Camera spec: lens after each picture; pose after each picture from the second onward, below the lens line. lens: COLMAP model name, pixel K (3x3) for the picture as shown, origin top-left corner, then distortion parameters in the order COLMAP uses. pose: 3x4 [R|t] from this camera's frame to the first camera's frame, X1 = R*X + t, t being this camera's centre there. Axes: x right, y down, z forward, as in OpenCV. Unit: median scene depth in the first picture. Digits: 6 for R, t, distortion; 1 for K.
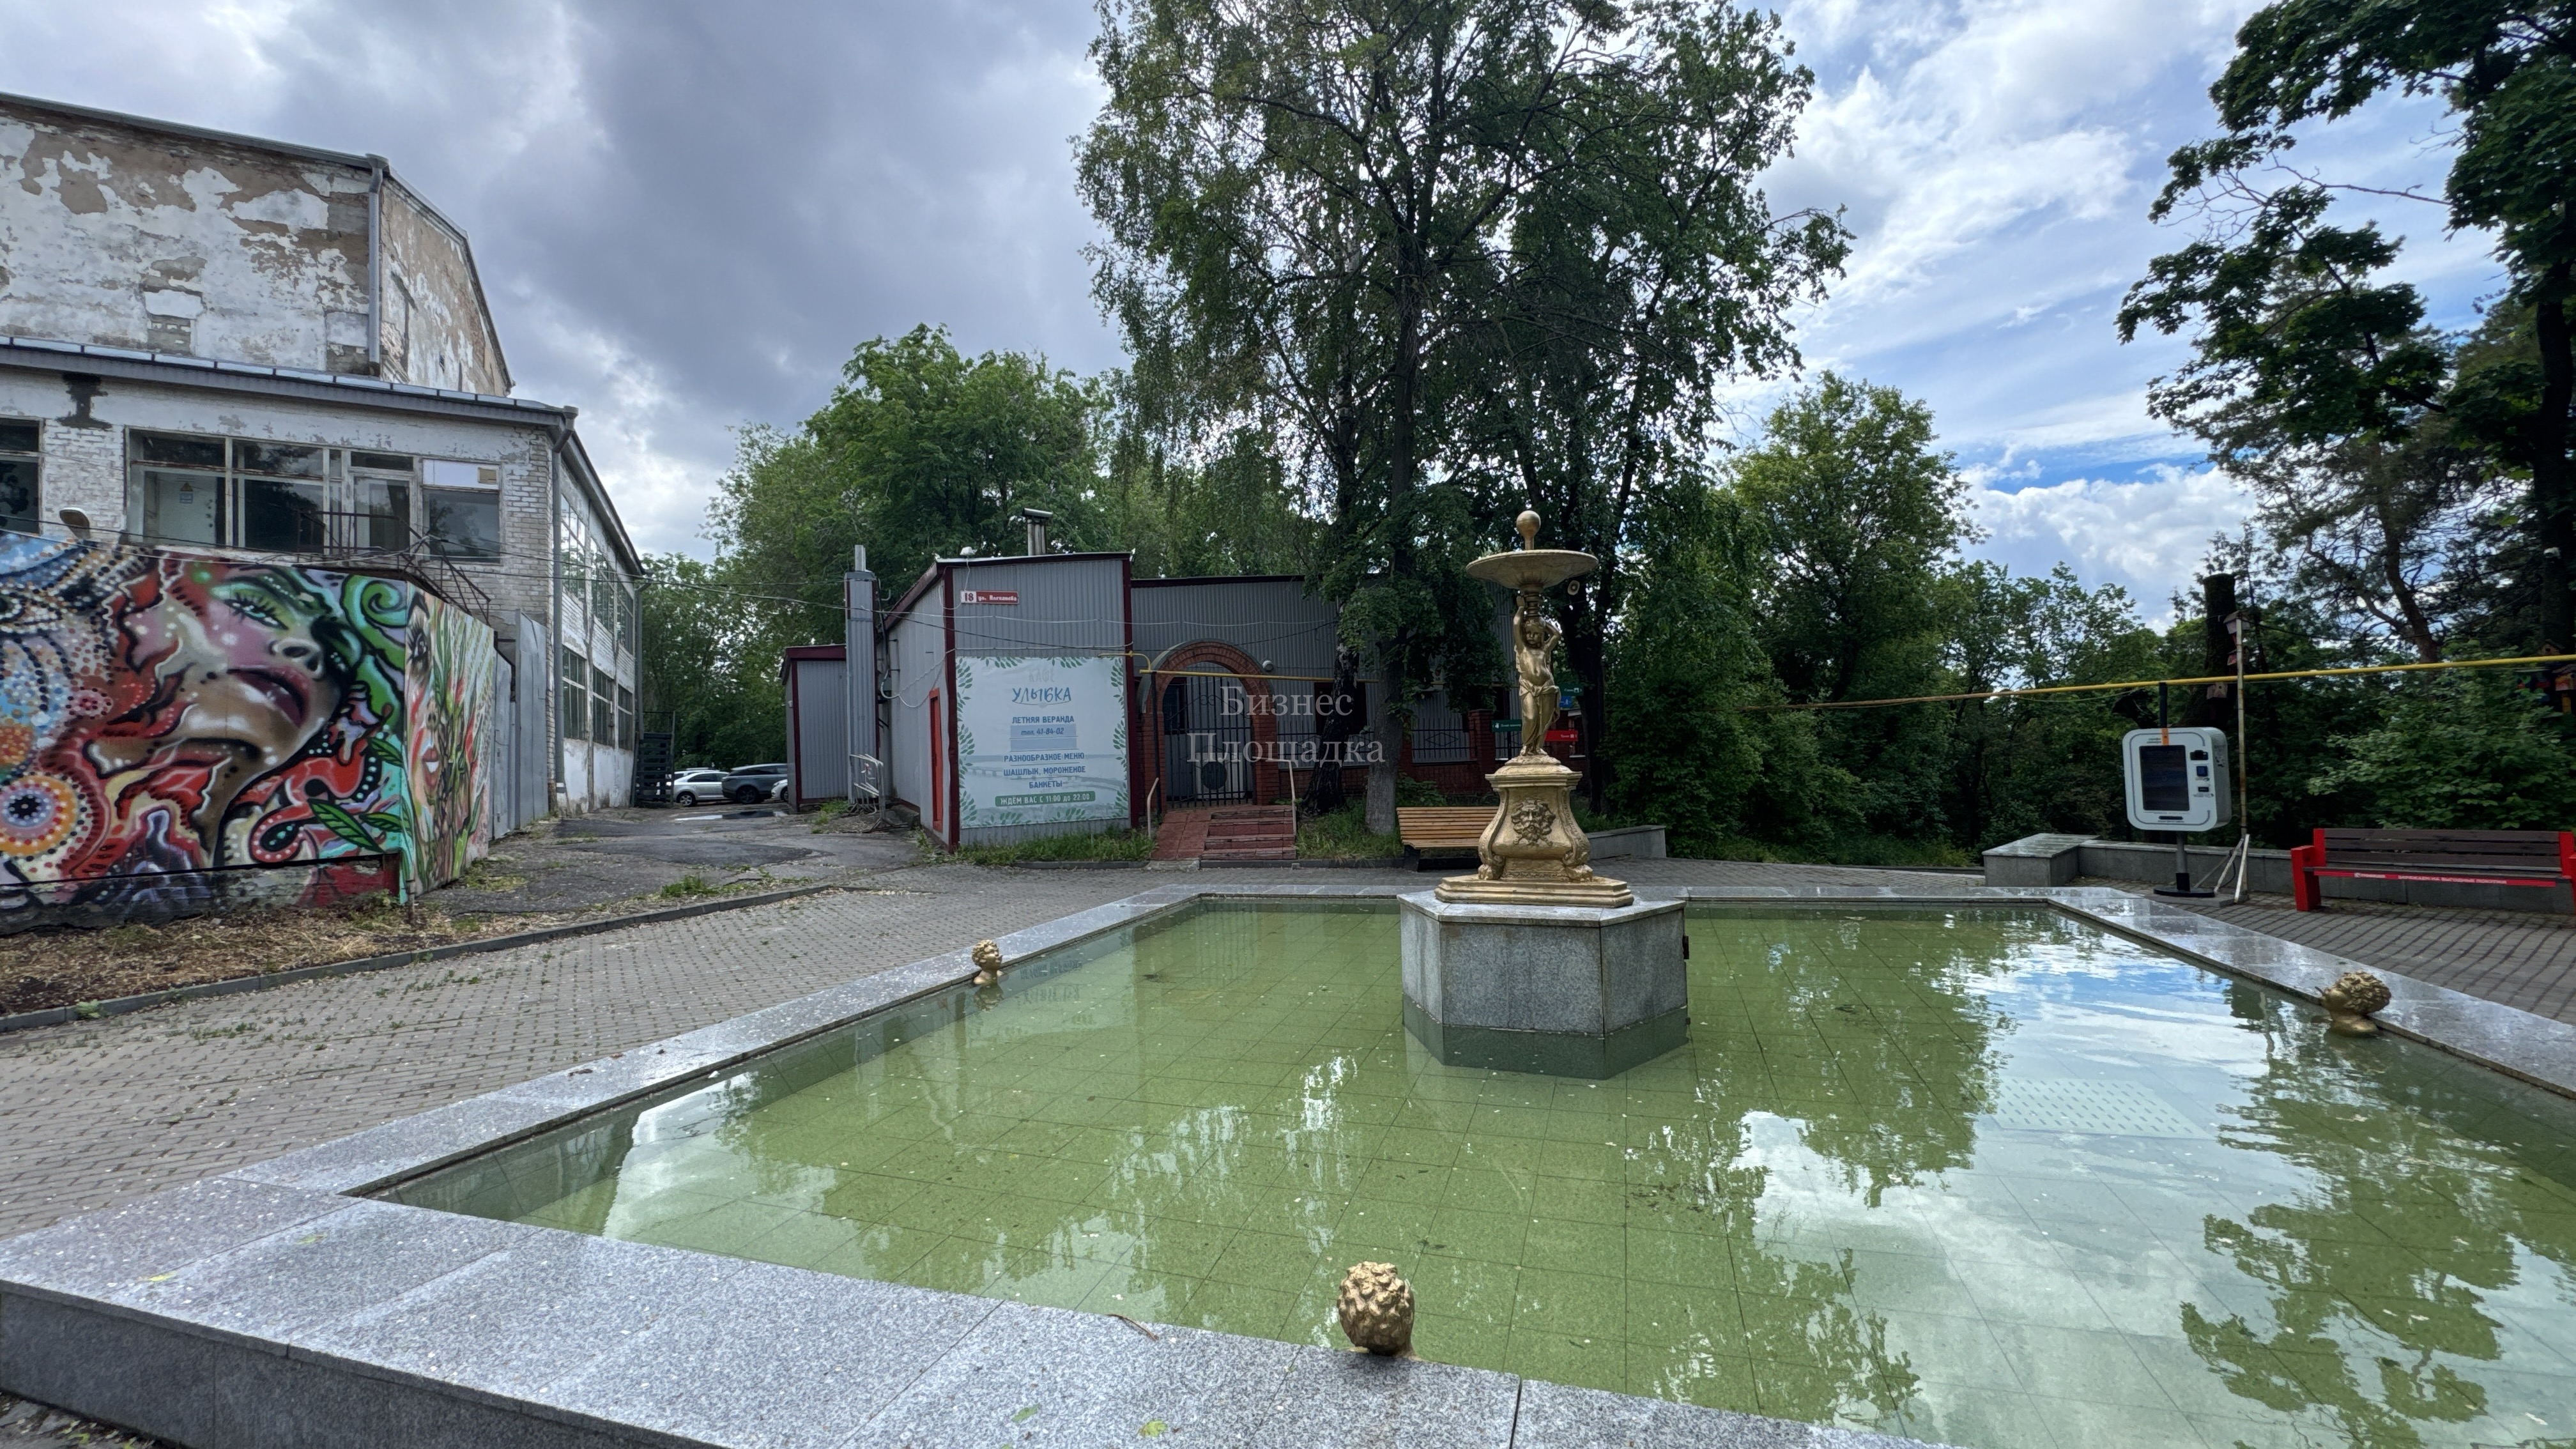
lens RADIAL K [[1026.3, 0, 1286.0], [0, 1026.3, 729.4], [0, 0, 1]] dist [0.000181, 0.000368]
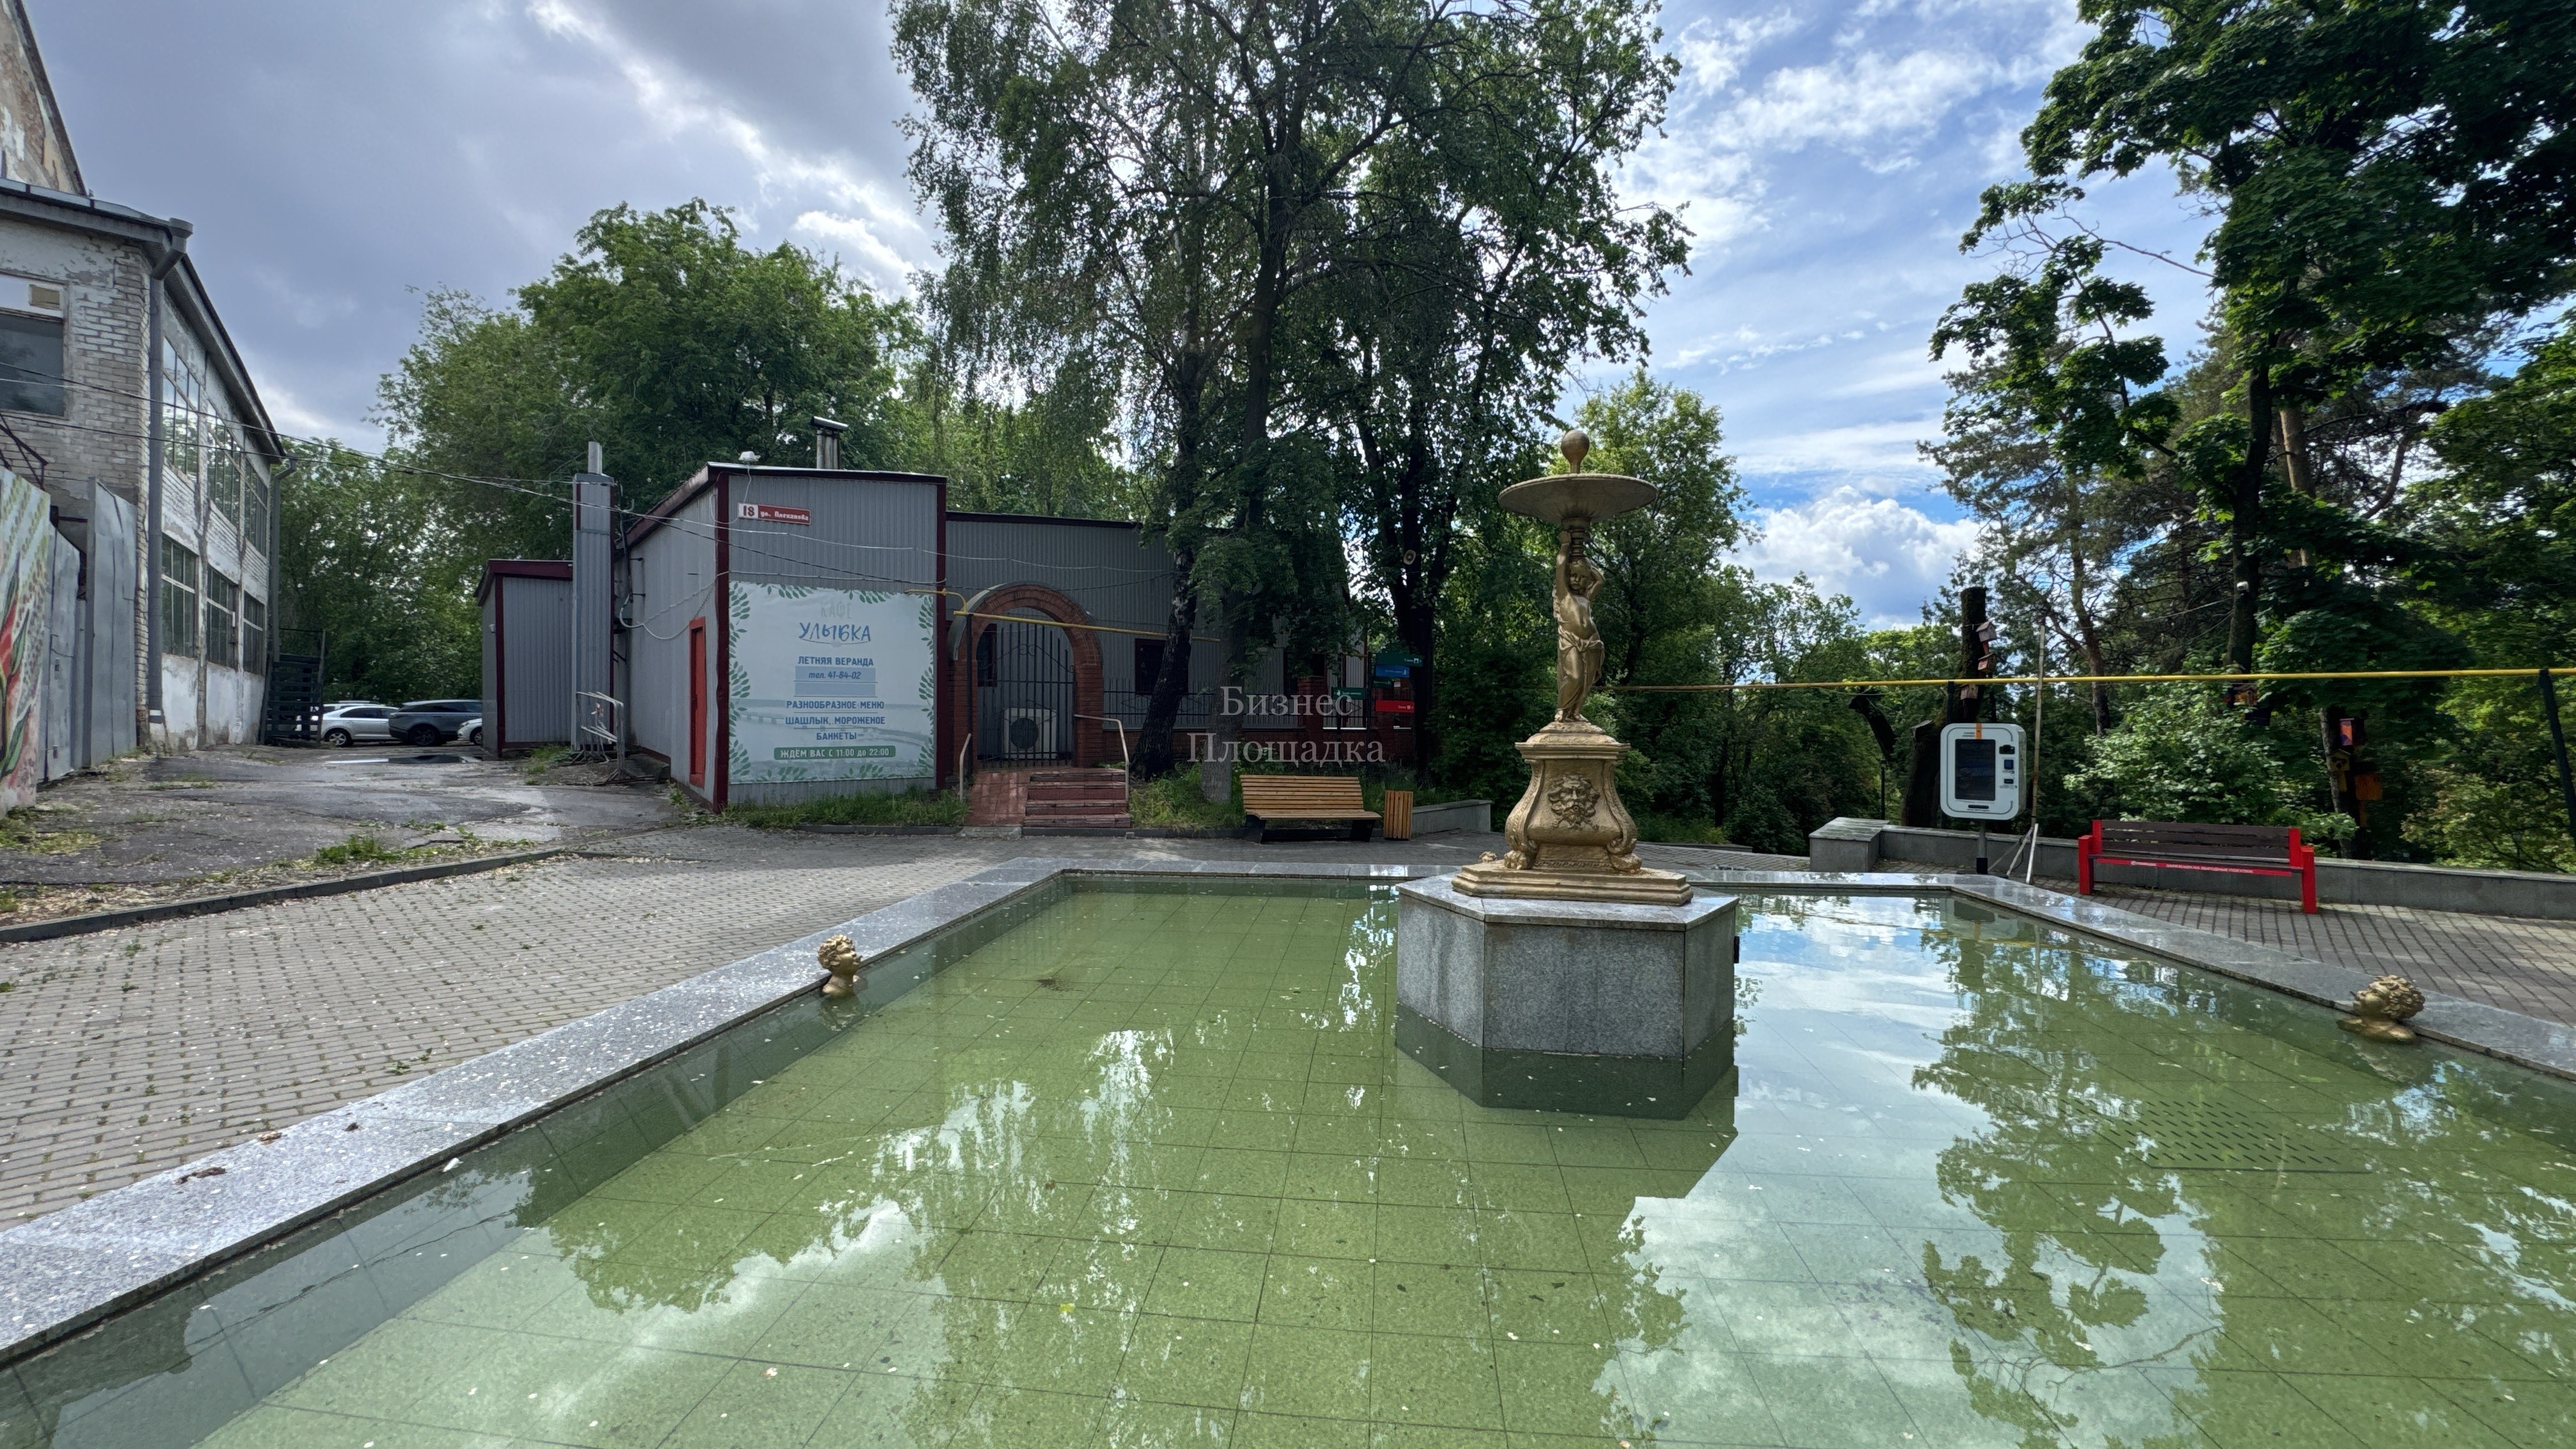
lens RADIAL K [[1026.3, 0, 1283.3], [0, 1026.3, 726.5], [0, 0, 1]] dist [0.000181, 0.000368]
pose [[0.975479, 0.039908, 0.216444, -0.050050], [-0.046512, 0.998592, 0.025499, 0.005490], [-0.215122, -0.034941, 0.975962, 0.067827]]
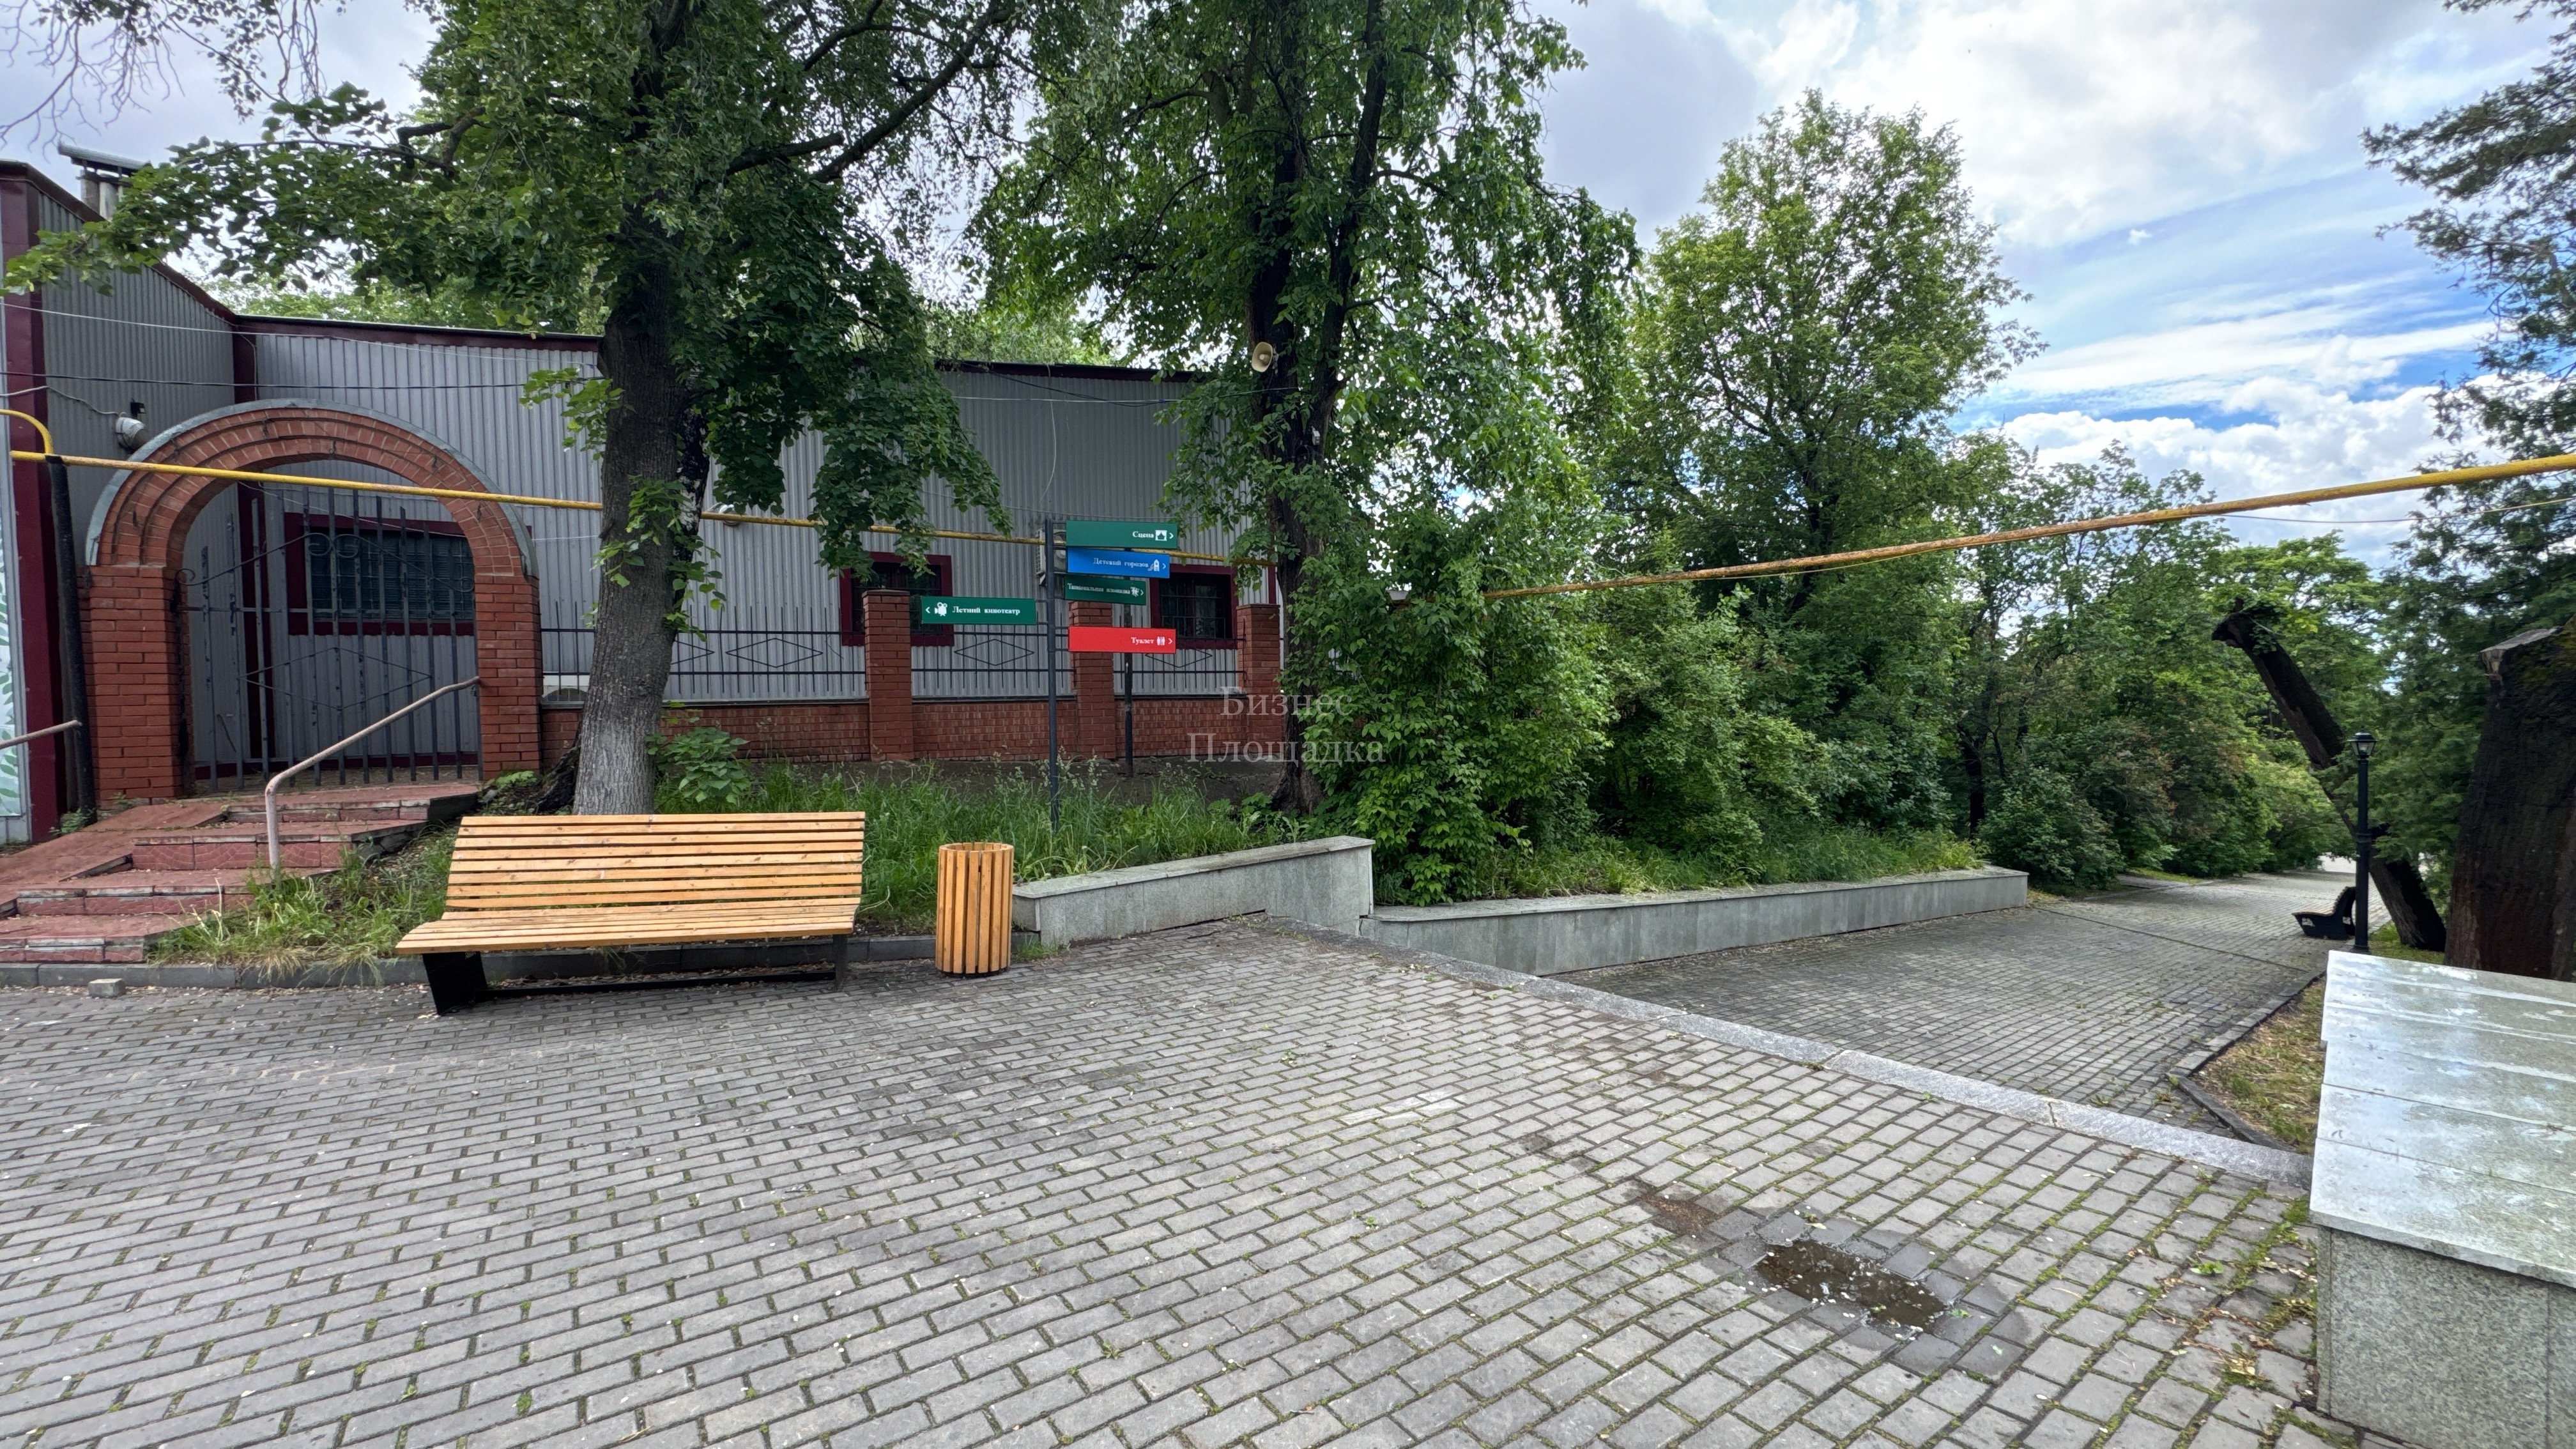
lens RADIAL K [[1026.3, 0, 1299.9], [0, 1026.3, 727.7], [0, 0, 1]] dist [0.000181, 0.000368]
pose [[0.999637, 0.017189, 0.020728, 0.328085], [-0.018379, 0.998107, 0.058689, 0.016595], [-0.019680, -0.059048, 0.998061, 0.542835]]
